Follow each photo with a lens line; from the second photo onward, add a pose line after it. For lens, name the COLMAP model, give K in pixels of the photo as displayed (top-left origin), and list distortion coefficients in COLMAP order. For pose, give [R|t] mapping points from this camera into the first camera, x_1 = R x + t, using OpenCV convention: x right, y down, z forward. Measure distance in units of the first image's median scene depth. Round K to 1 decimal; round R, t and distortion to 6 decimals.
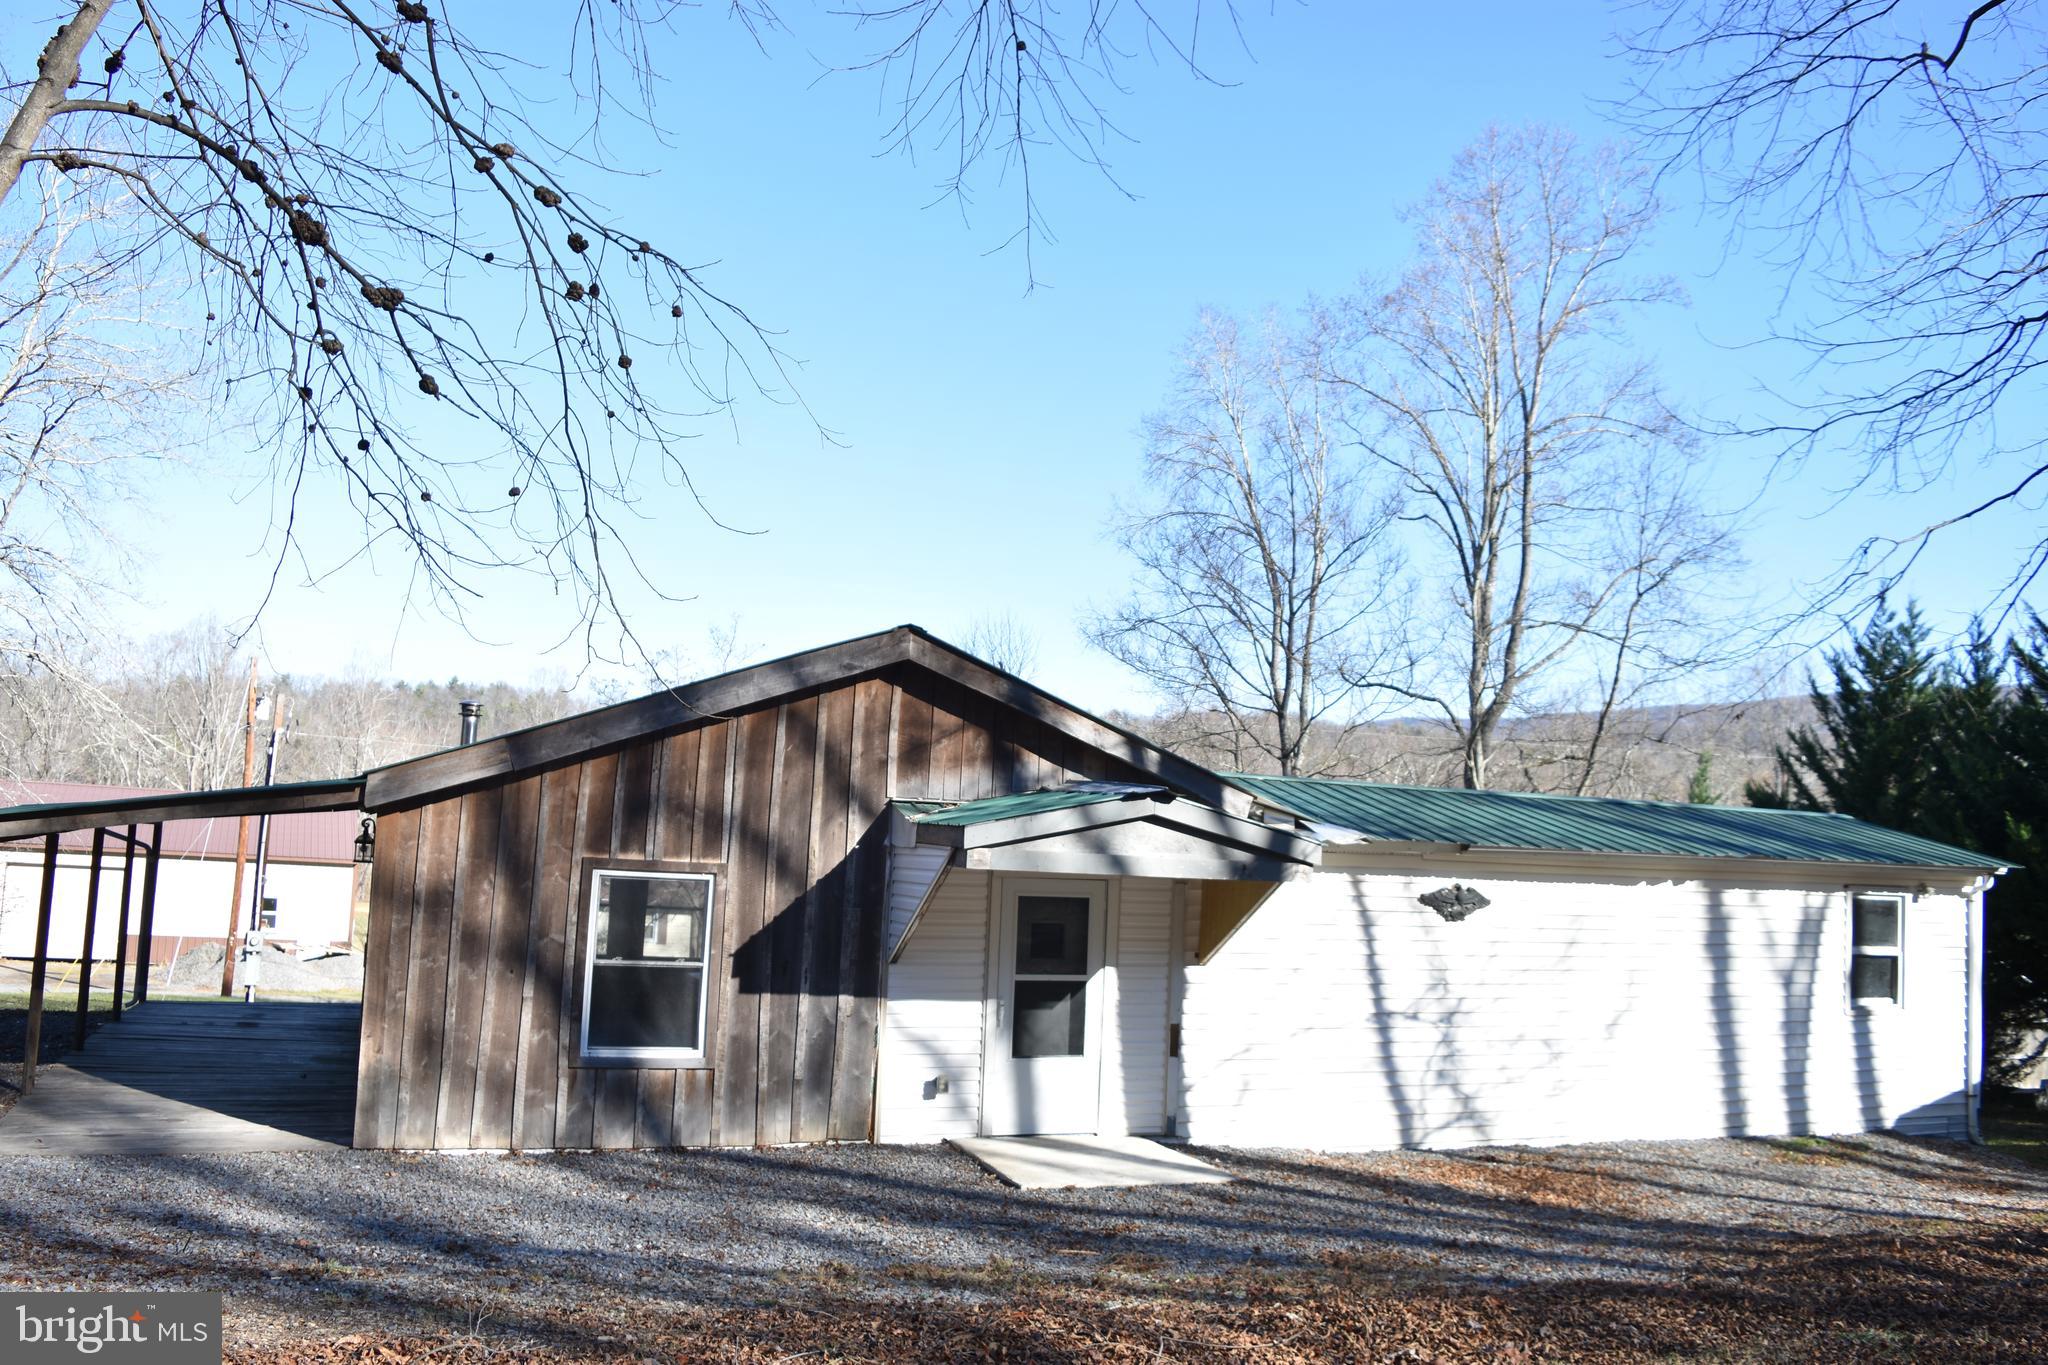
lens RADIAL K [[1602.3, 0, 1022.9], [0, 1602.3, 682.5], [0, 0, 1]] dist [-0.096153, 0.023774]
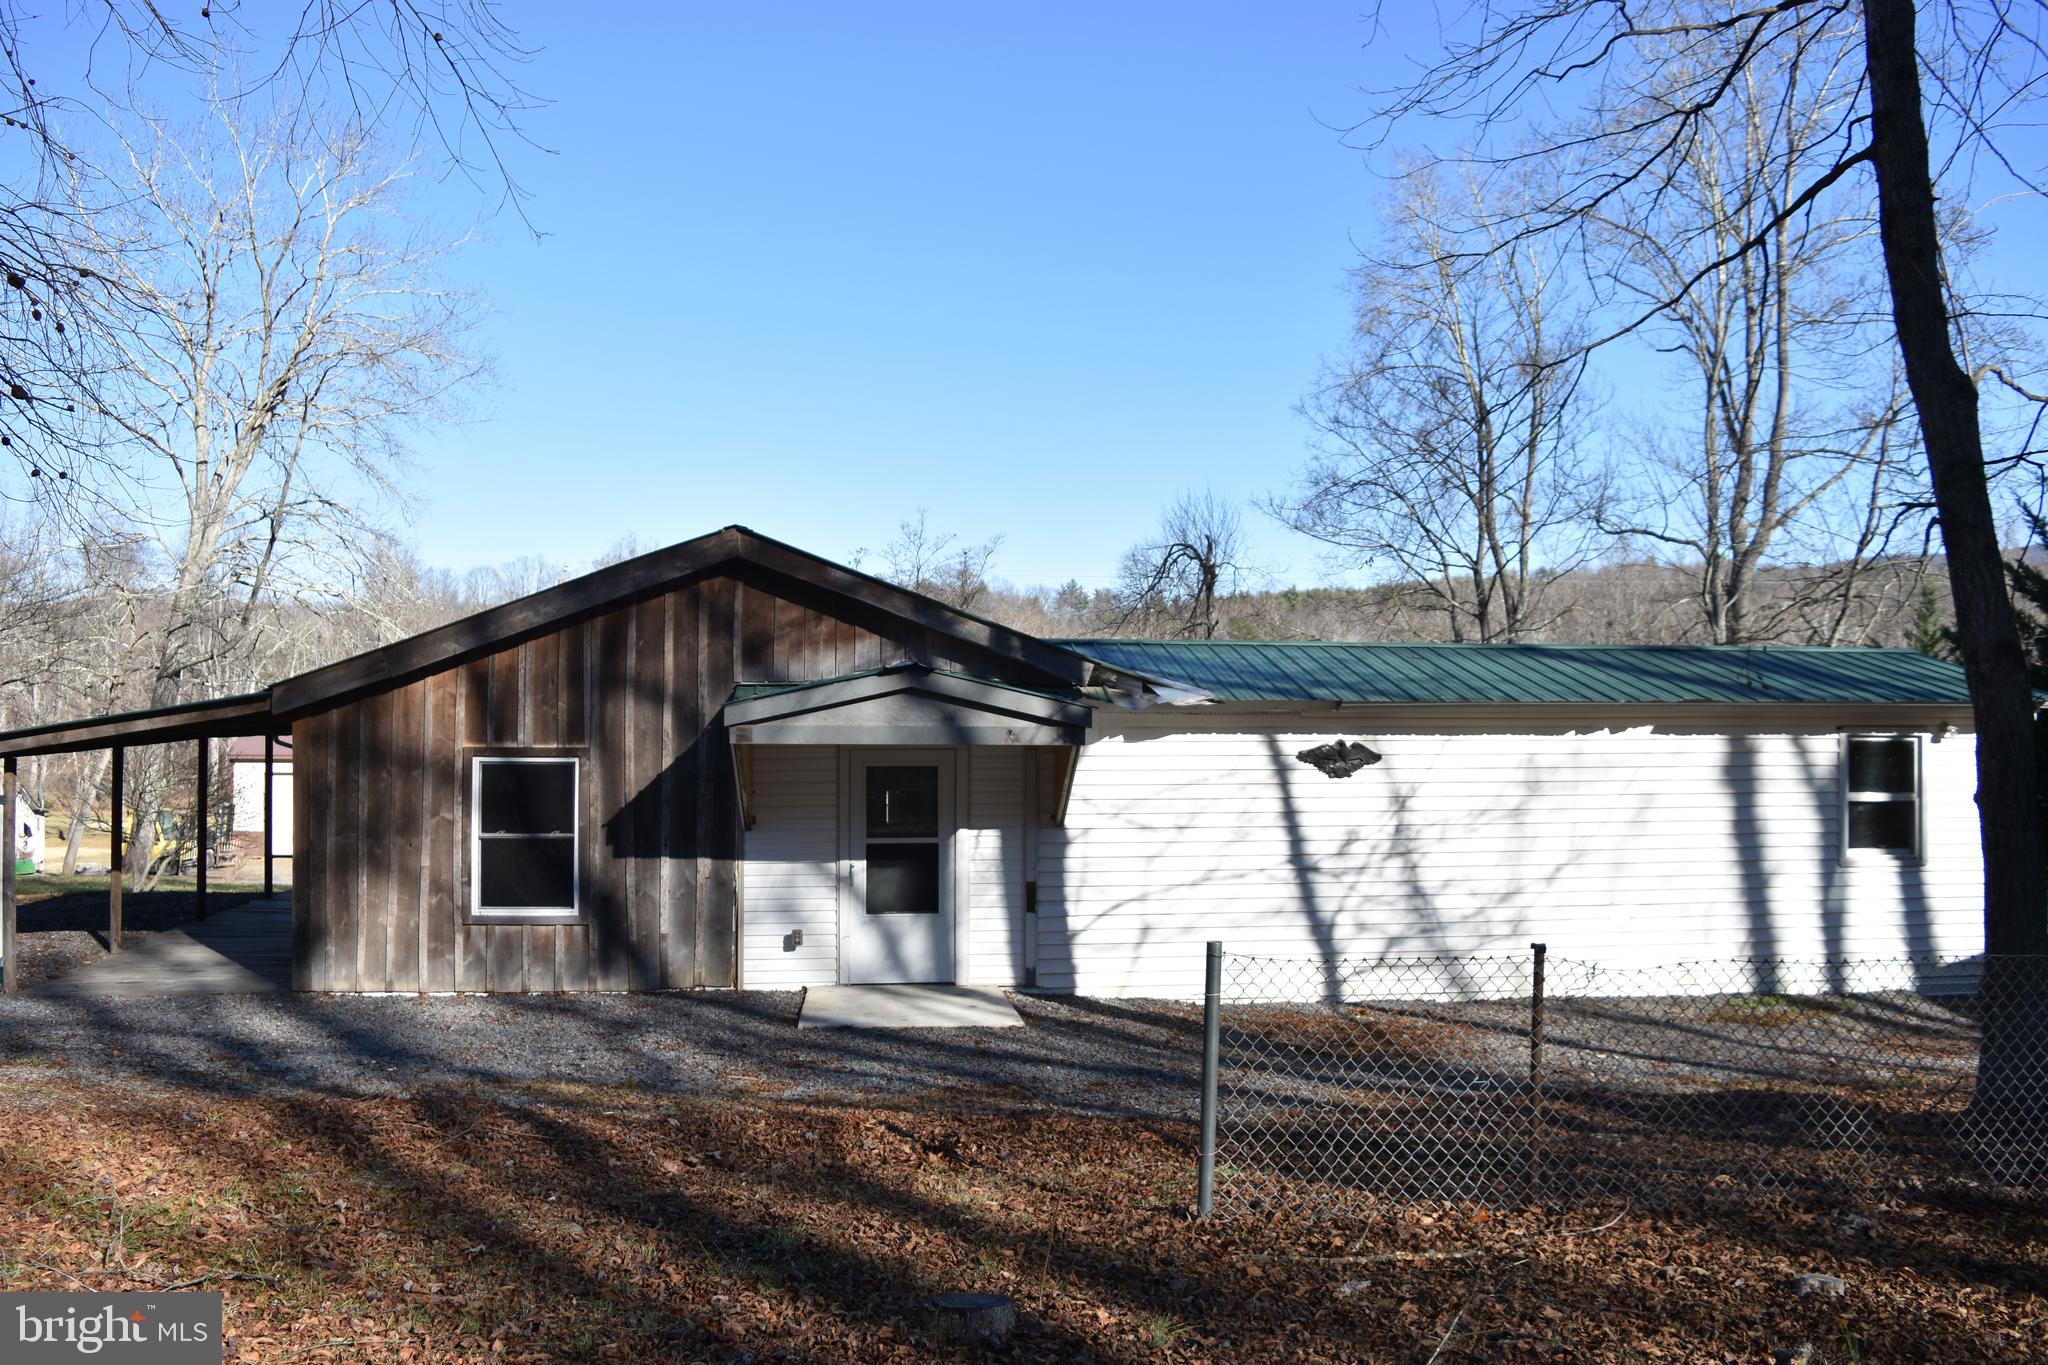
lens RADIAL K [[1602.3, 0, 1033.6], [0, 1602.3, 679.3], [0, 0, 1]] dist [-0.096153, 0.023774]
pose [[0.969107, -0.048320, -0.241861, 0.363851], [0.066287, 0.995568, 0.066708, 0.008841], [0.237566, -0.080679, 0.968015, -0.024496]]
